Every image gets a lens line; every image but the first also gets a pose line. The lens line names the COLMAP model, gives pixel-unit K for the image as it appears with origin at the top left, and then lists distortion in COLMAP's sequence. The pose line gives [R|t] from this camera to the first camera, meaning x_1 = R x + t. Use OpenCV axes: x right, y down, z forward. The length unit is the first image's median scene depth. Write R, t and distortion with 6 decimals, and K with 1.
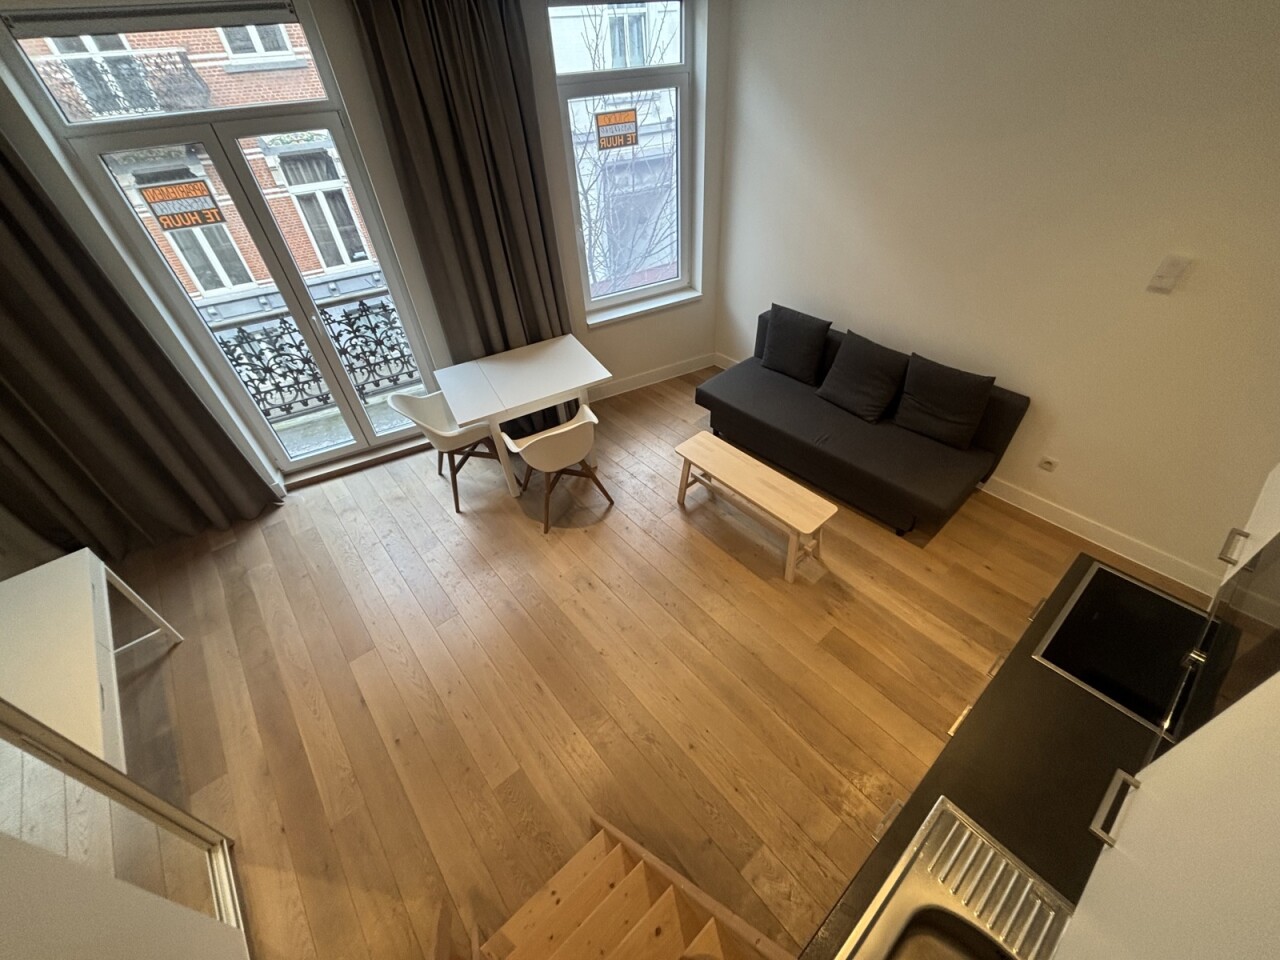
lens RADIAL K [[517.6, 0, 640.0], [0, 517.6, 476.7], [0, 0, 1]] dist [0.001843, 0.000831]
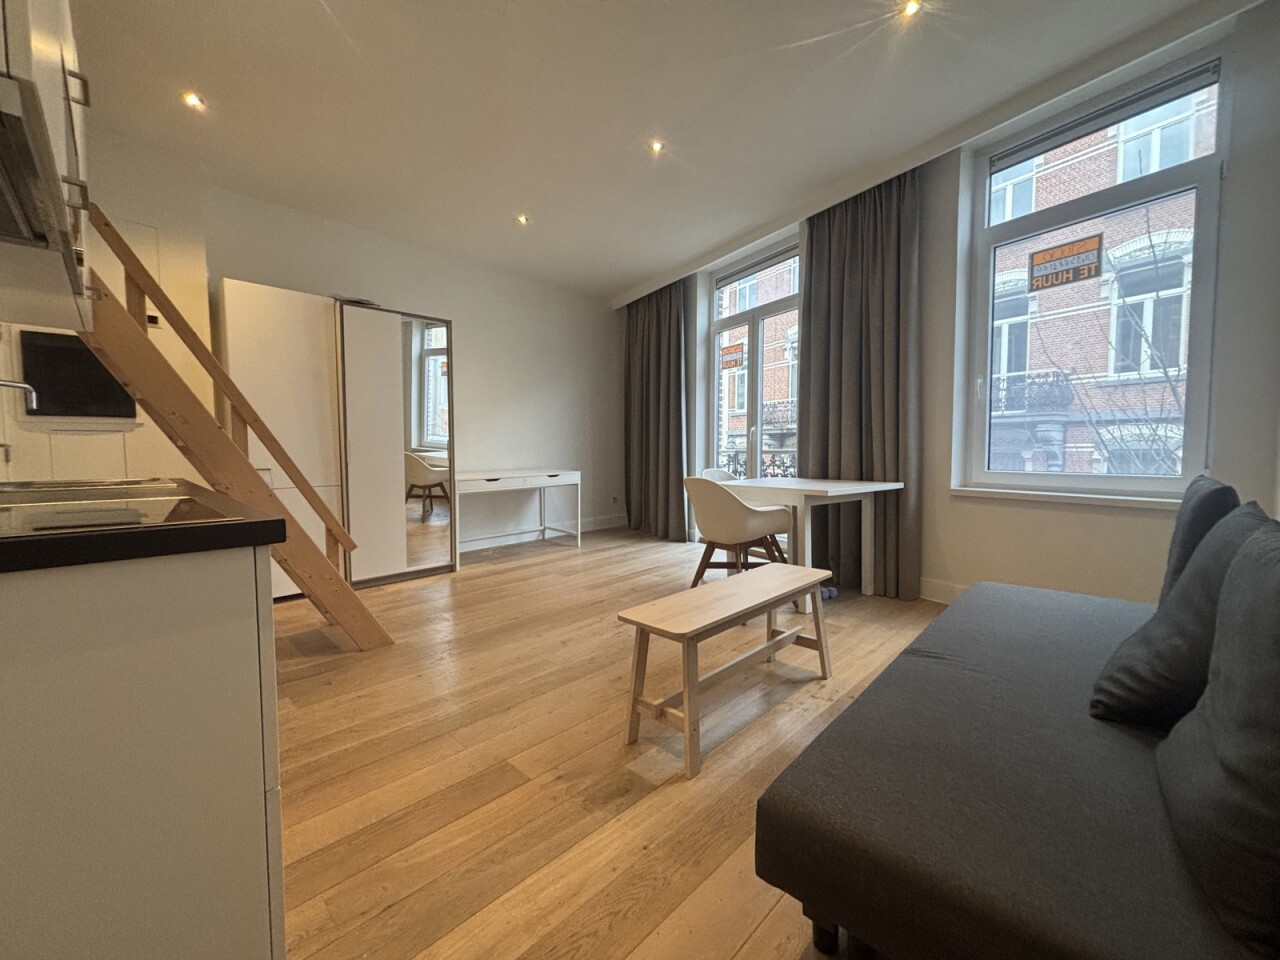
lens RADIAL K [[517.6, 0, 640.0], [0, 517.6, 476.7], [0, 0, 1]] dist [0.001843, 0.000831]
pose [[0.089436, 0.107545, -0.990169, 0.686569], [-0.647775, 0.761448, 0.024193, -0.037978], [0.756564, 0.639243, 0.137765, 0.607693]]
